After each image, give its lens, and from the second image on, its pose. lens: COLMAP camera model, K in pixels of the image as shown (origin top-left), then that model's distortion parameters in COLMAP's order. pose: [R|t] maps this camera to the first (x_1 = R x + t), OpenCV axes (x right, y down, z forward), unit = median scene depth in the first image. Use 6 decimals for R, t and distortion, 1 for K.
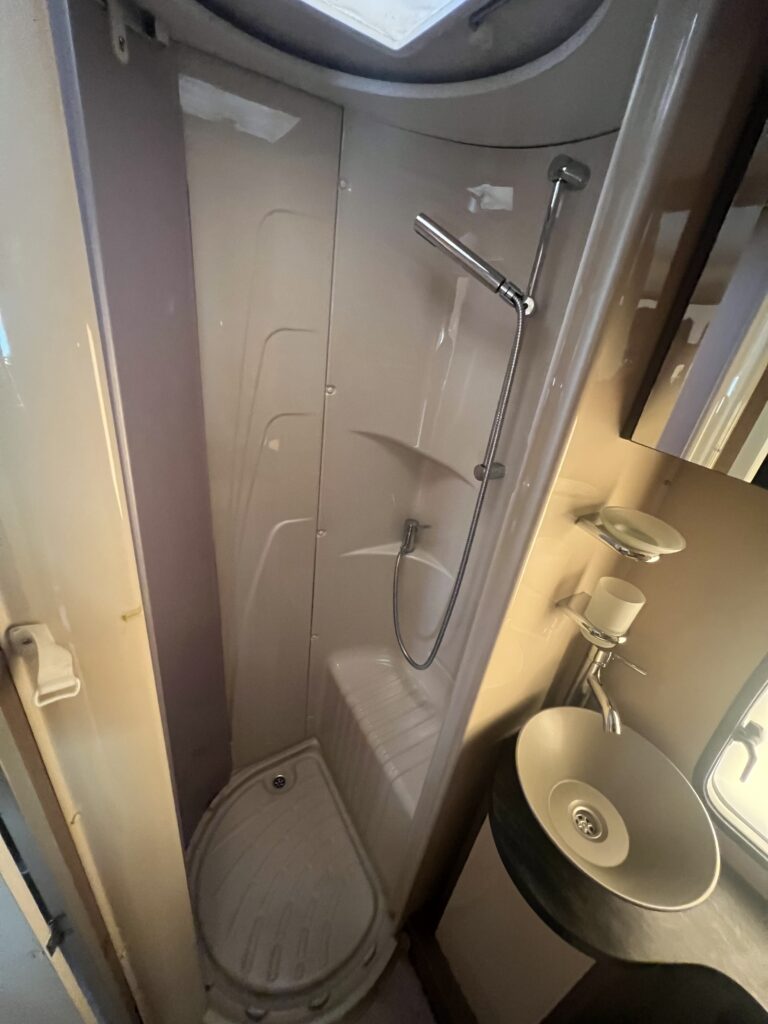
lens RADIAL K [[409.9, 0, 382.4], [0, 409.9, 512.3], [0, 0, 1]] dist [-0.002301, 0.000333]
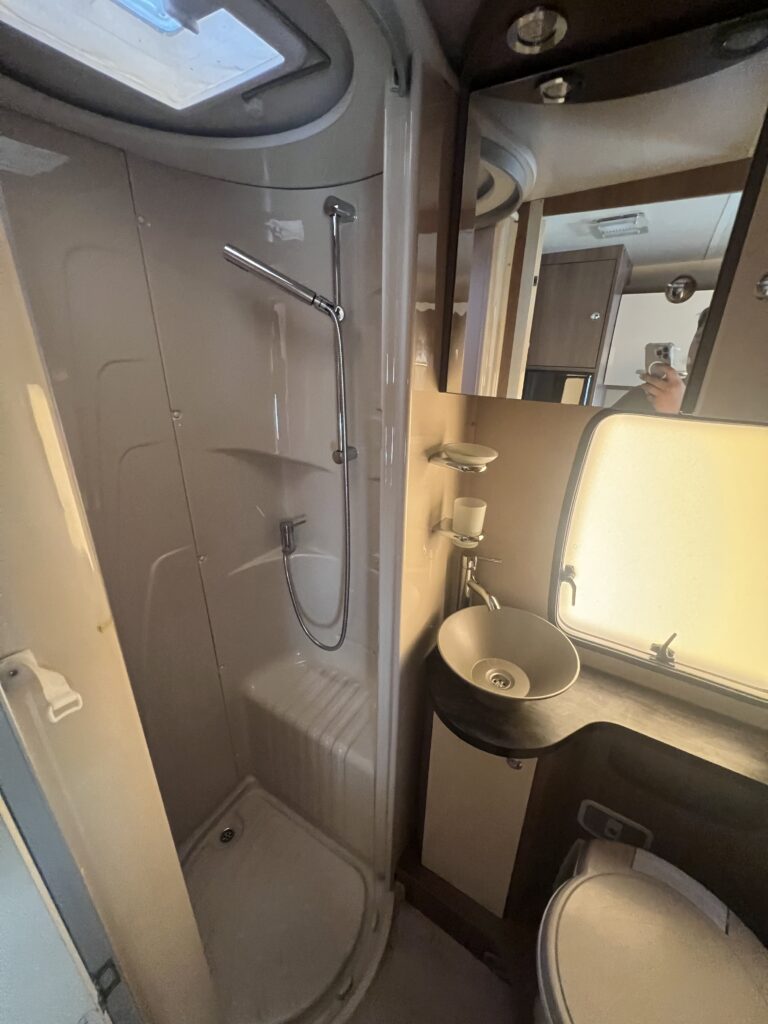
lens RADIAL K [[409.9, 0, 384.6], [0, 409.9, 510.4], [0, 0, 1]] dist [-0.002301, 0.000333]
pose [[0.884091, -0.279119, 0.374801, -0.154501], [0.296176, 0.955050, 0.012610, 0.089276], [-0.361473, 0.099859, 0.927020, -0.134816]]
